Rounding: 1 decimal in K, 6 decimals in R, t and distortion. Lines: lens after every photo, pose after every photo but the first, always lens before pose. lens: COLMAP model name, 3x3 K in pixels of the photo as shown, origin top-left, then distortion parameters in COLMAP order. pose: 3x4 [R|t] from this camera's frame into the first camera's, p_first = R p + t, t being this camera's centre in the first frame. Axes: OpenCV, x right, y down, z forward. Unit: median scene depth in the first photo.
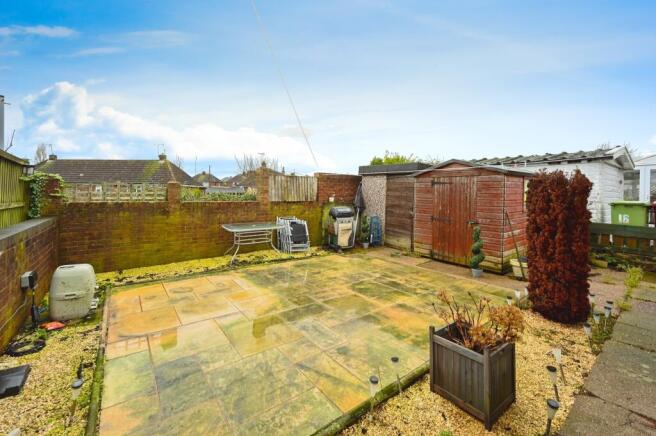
lens RADIAL K [[282.2, 0, 325.6], [0, 282.2, 194.0], [0, 0, 1]] dist [0.000879, 0.000131]
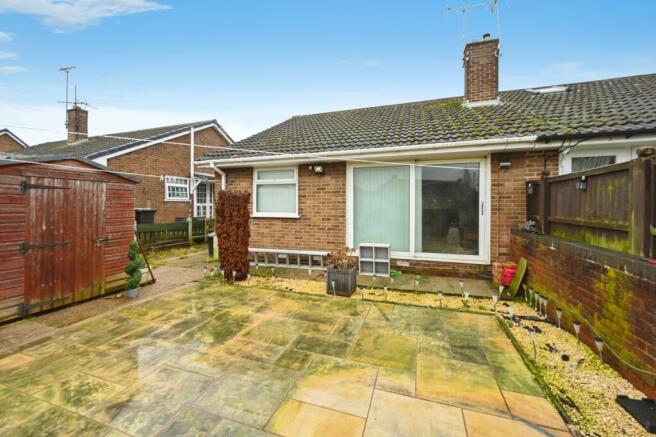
lens RADIAL K [[263.9, 0, 328.0], [0, 263.9, 218.5], [0, 0, 1]] dist [-0.000431, -0.000103]
pose [[-0.567148, -0.061279, 0.821333, -0.763279], [-0.007612, 0.997576, 0.069172, -0.027375], [-0.823581, 0.032979, -0.566239, 1.500355]]
